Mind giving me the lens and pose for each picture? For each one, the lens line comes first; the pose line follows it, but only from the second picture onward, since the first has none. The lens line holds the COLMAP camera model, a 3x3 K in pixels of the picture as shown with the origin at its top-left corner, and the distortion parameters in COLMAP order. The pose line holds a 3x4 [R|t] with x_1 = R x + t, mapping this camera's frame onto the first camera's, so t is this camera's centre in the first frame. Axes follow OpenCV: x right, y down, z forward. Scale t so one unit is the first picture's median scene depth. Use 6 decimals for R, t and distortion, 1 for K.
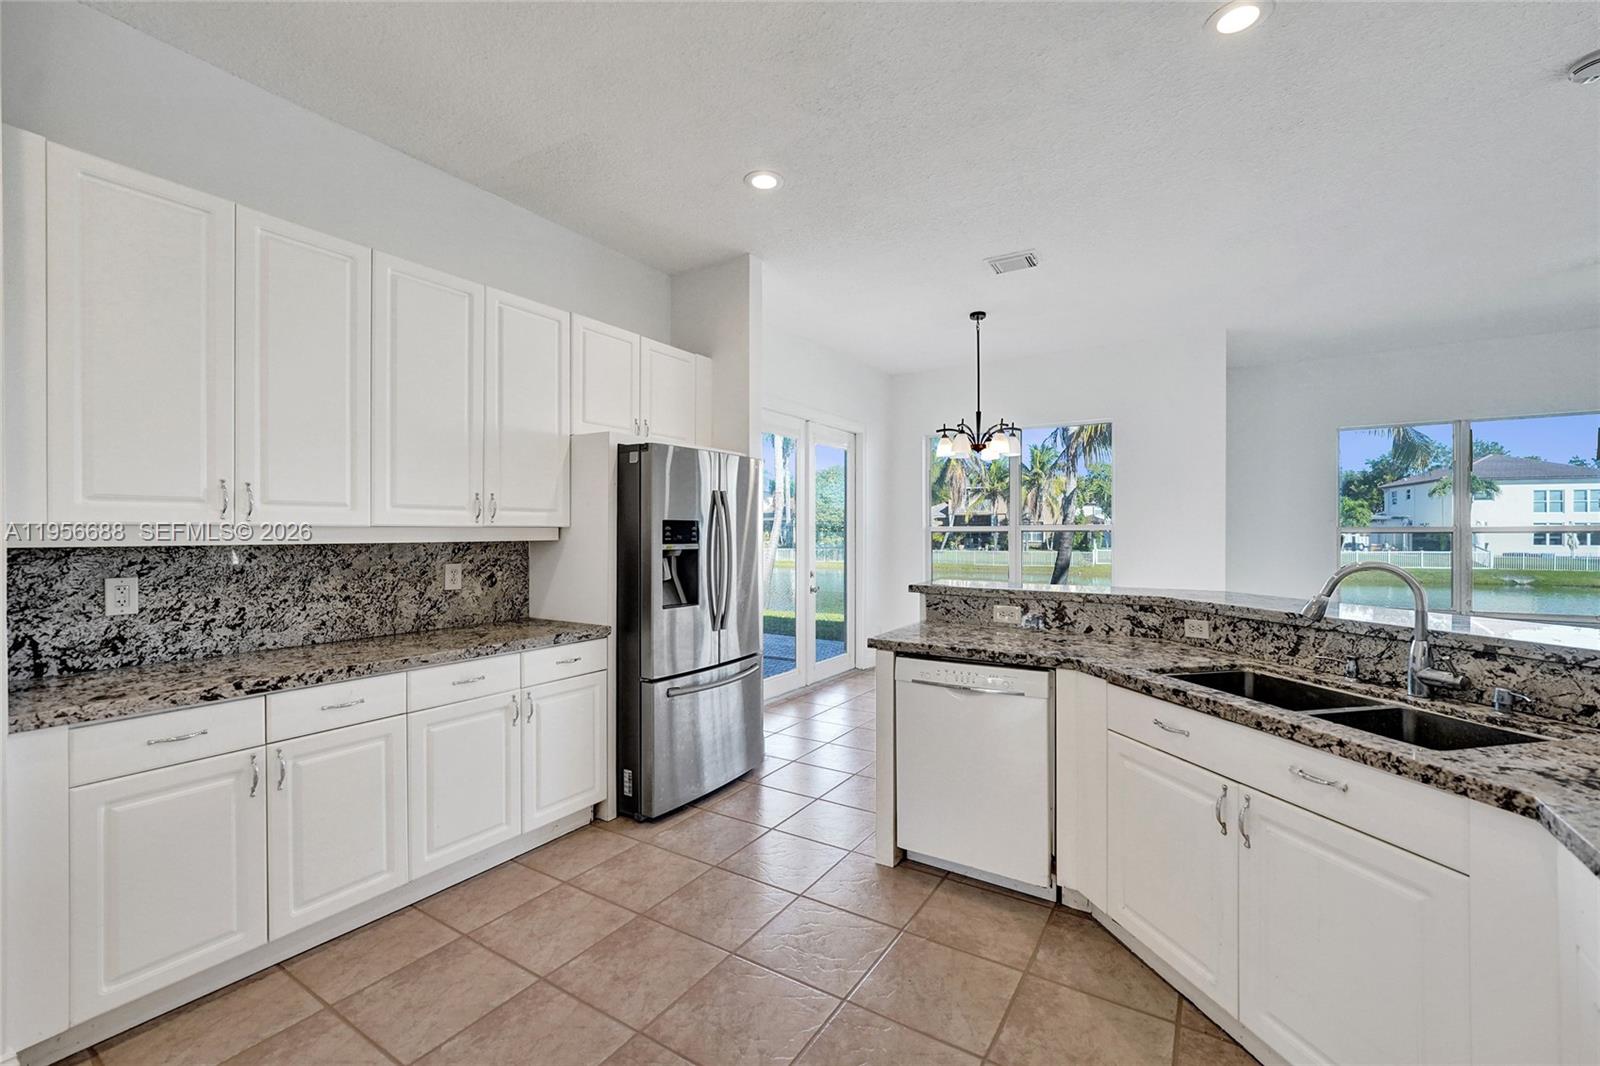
lens RADIAL K [[674.9, 0, 813.4], [0, 674.9, 538.6], [0, 0, 1]] dist [-0.019576, 0.004878]
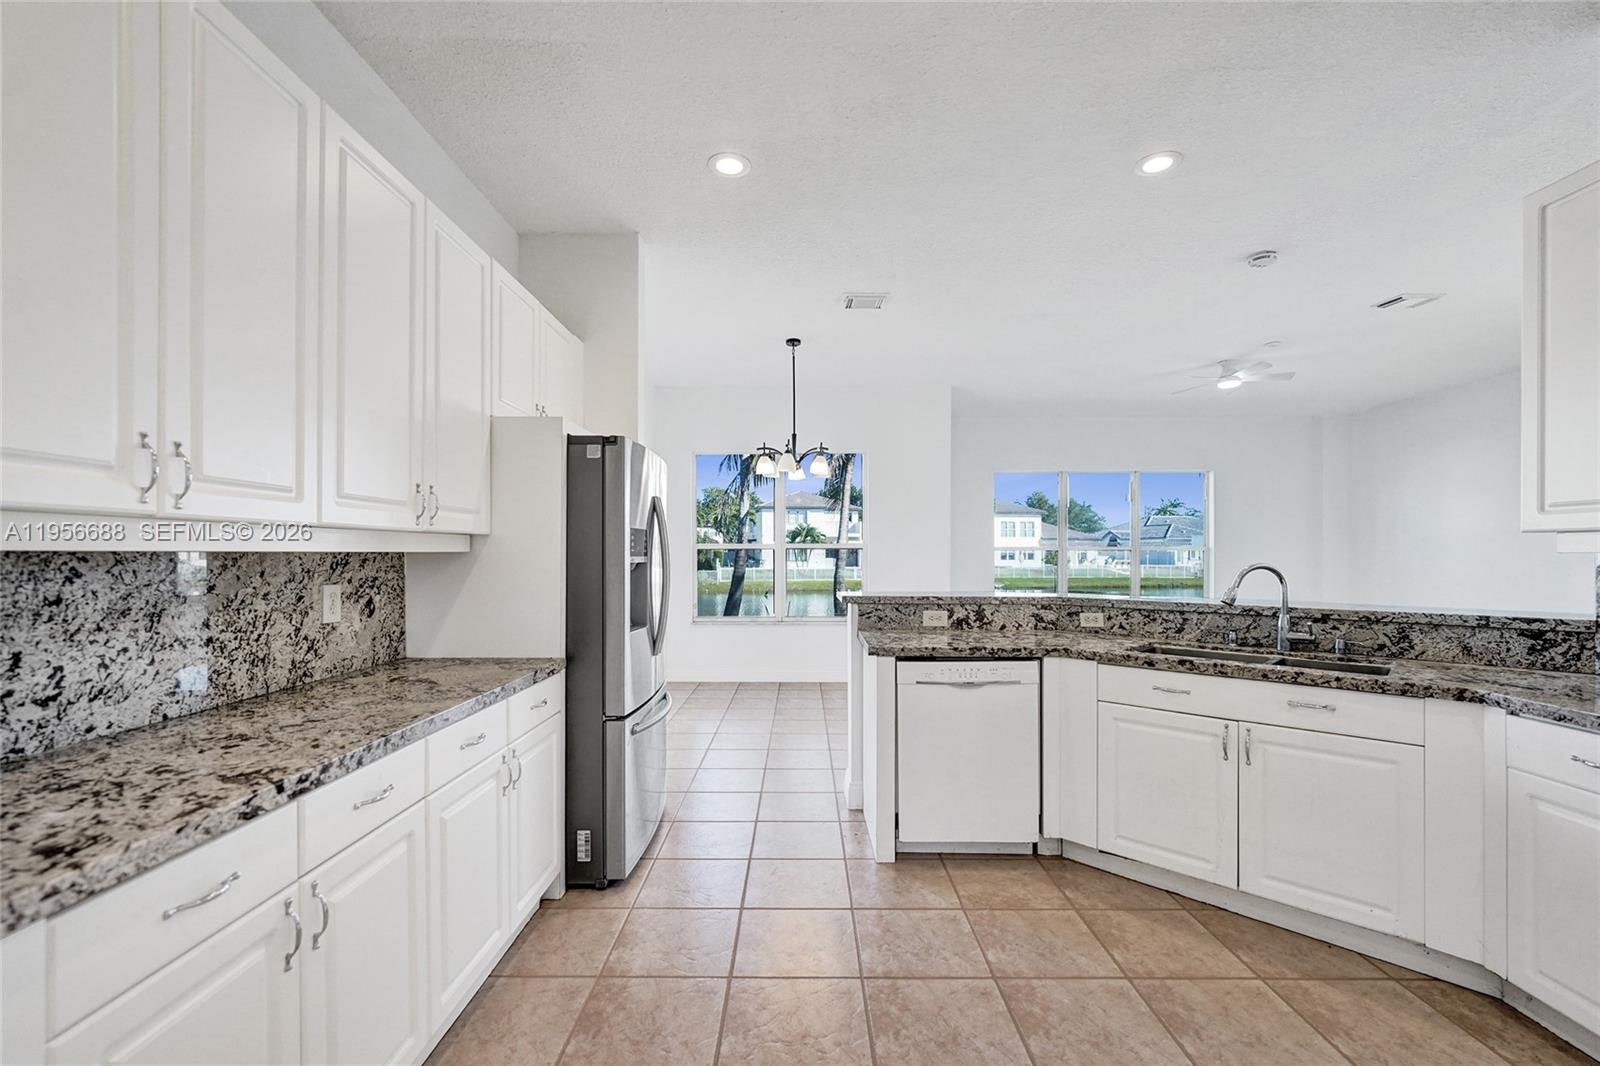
lens RADIAL K [[674.9, 0, 809.4], [0, 674.9, 559.4], [0, 0, 1]] dist [-0.019576, 0.004878]
pose [[0.849285, -0.003298, 0.527924, -0.596844], [0.003562, 0.999994, 0.000516, 0.015762], [-0.527923, 0.001442, 0.849291, 0.193538]]
